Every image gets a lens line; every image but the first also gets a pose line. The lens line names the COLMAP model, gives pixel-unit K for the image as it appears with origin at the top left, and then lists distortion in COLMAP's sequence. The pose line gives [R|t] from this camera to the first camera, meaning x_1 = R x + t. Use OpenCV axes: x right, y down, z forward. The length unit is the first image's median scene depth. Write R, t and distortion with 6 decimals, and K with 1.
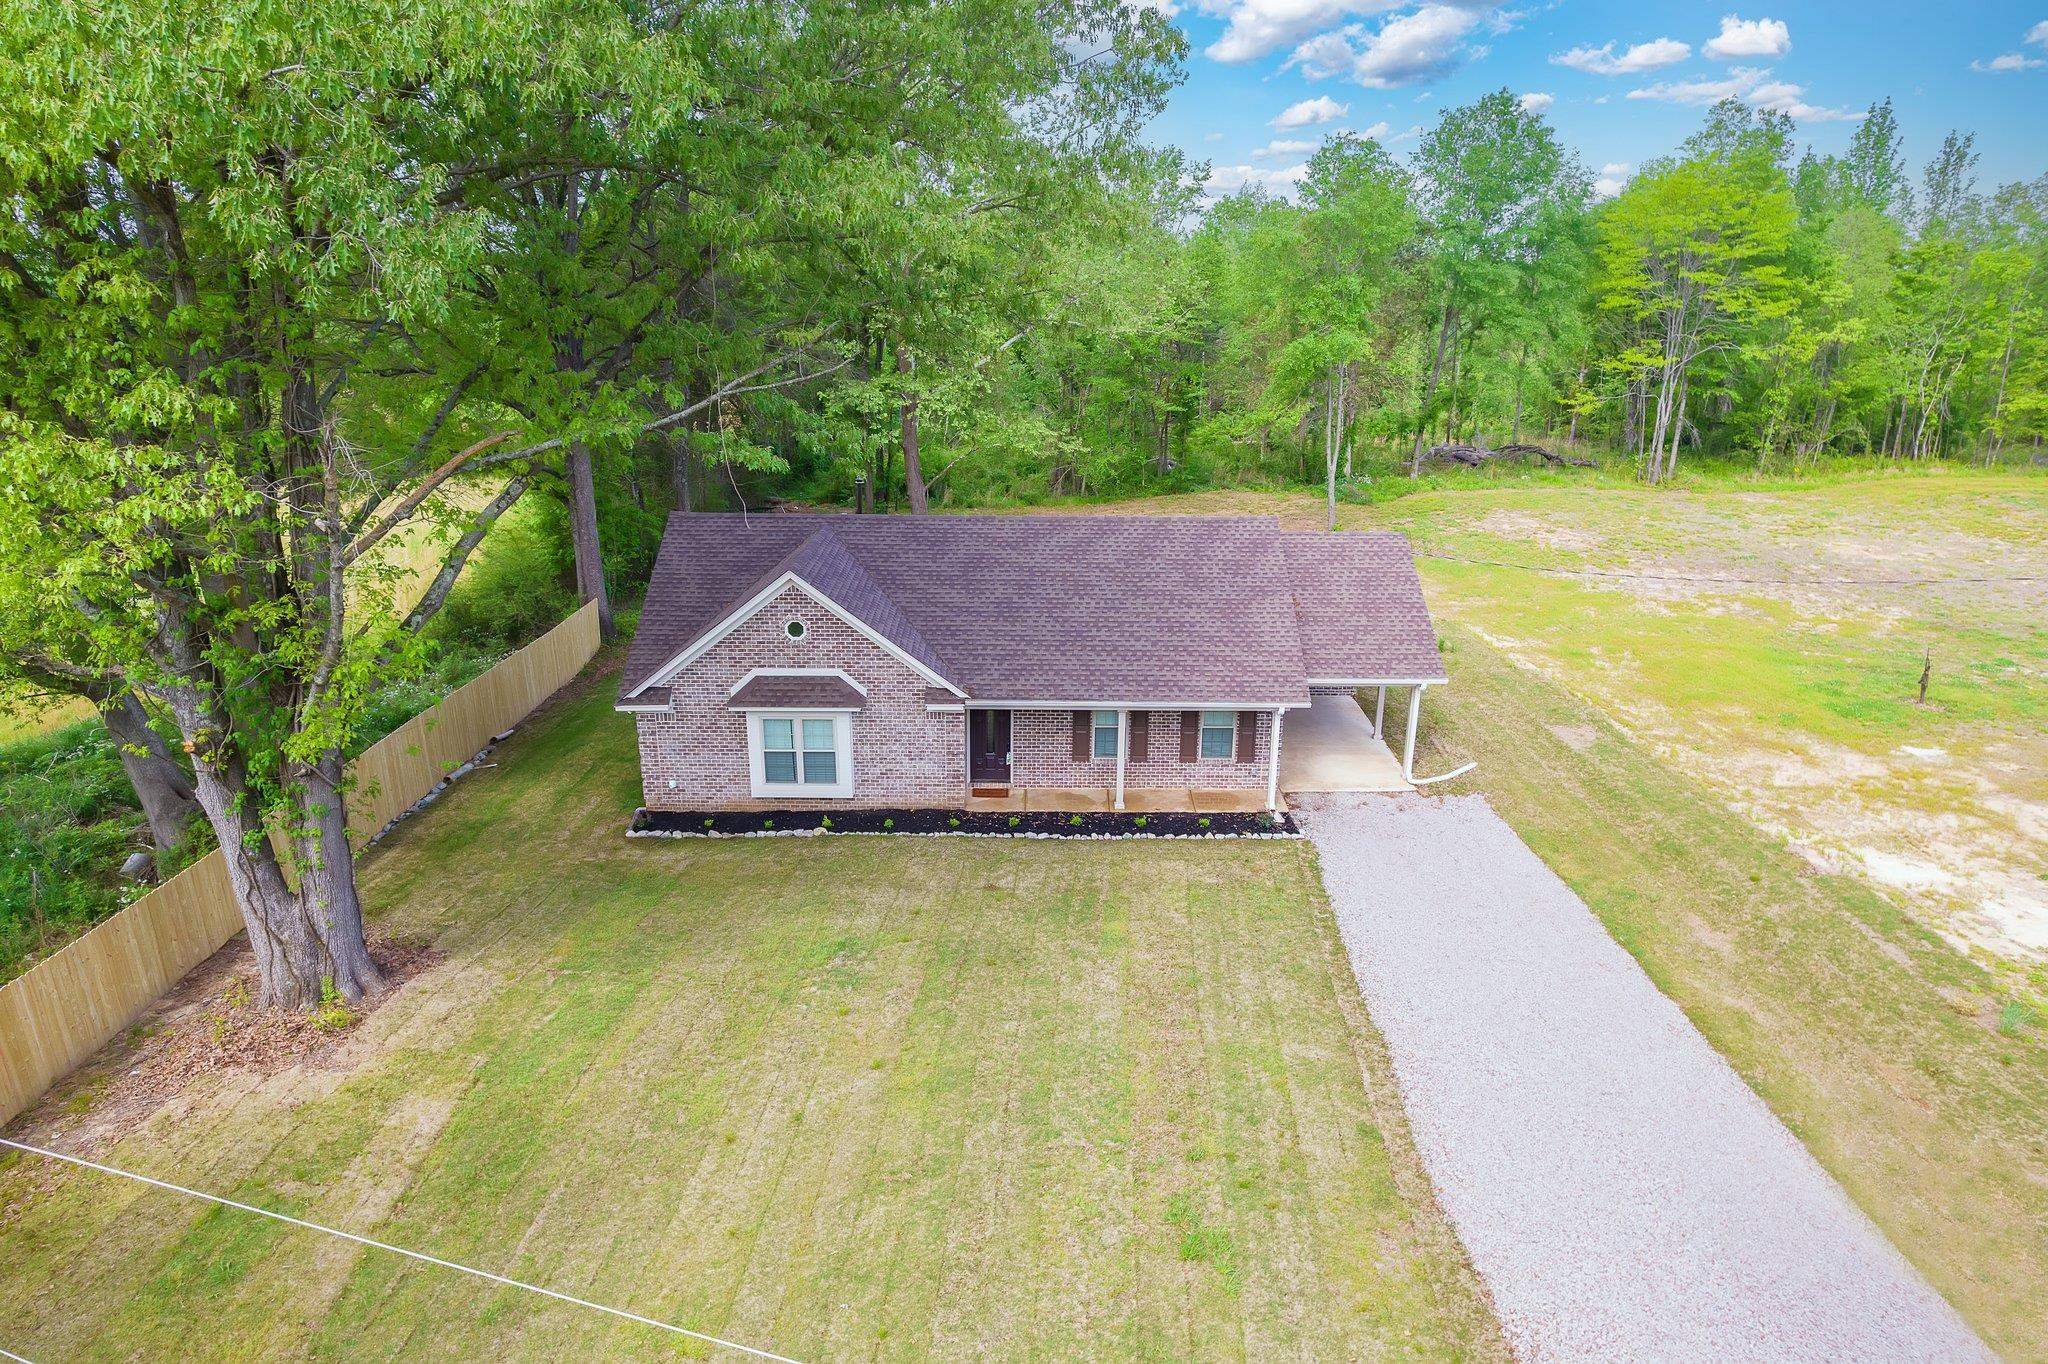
lens RADIAL K [[1313.8, 0, 1027.4], [0, 1313.8, 706.9], [0, 0, 1]] dist [-0.073635, 0.067020]
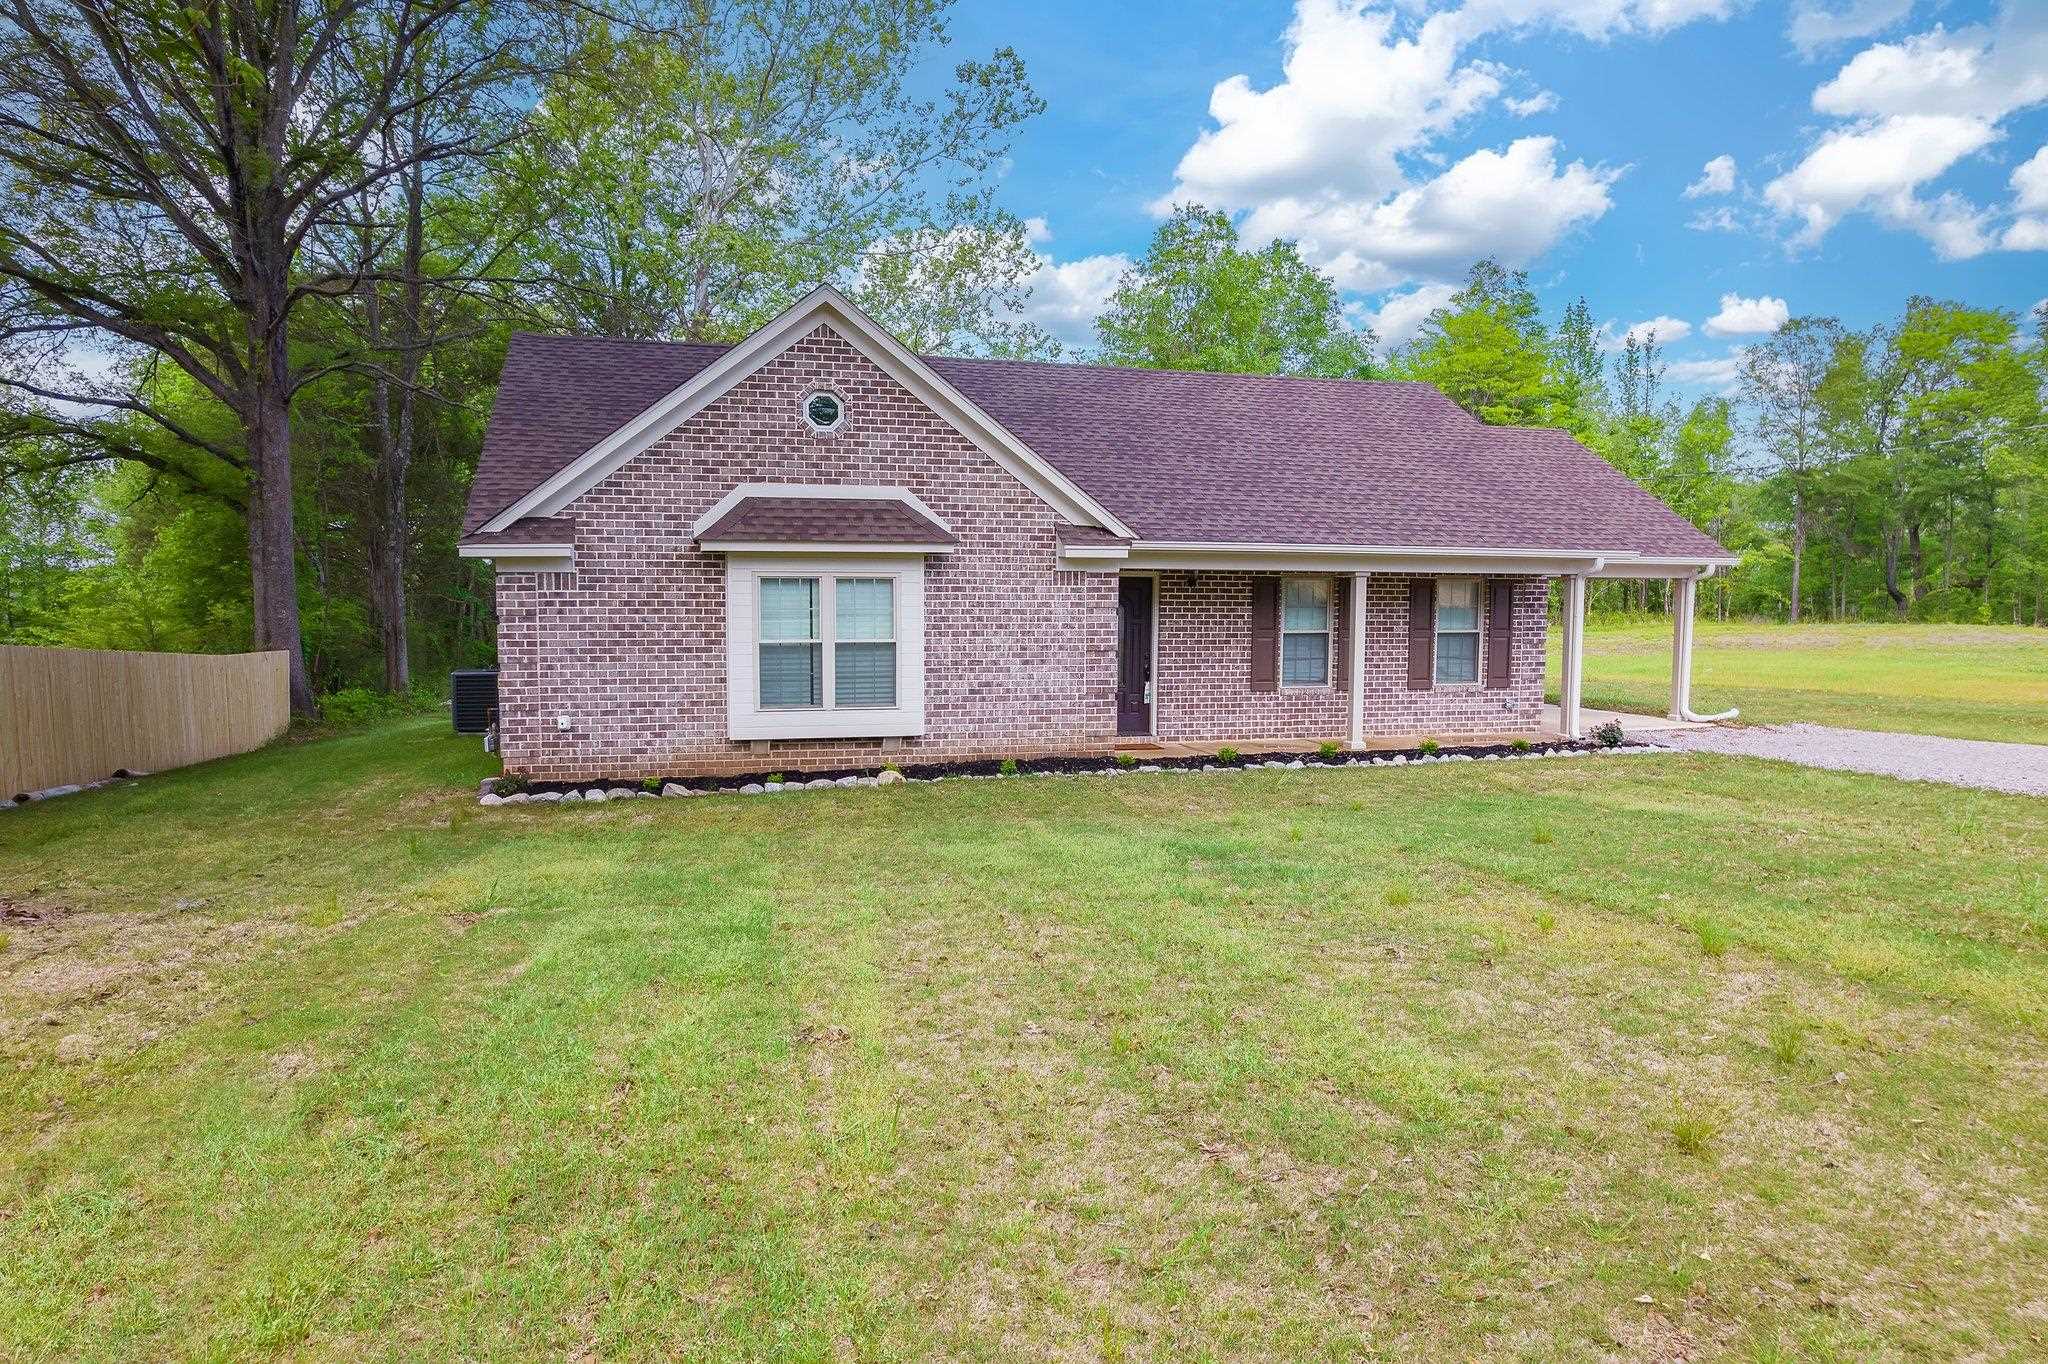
lens RADIAL K [[1313.8, 0, 1027.4], [0, 1313.8, 706.9], [0, 0, 1]] dist [-0.073635, 0.067020]
pose [[0.961391, -0.022197, 0.274290, -0.241462], [0.086485, 0.970609, -0.224583, 0.183636], [-0.261243, 0.239634, 0.935055, 0.493115]]
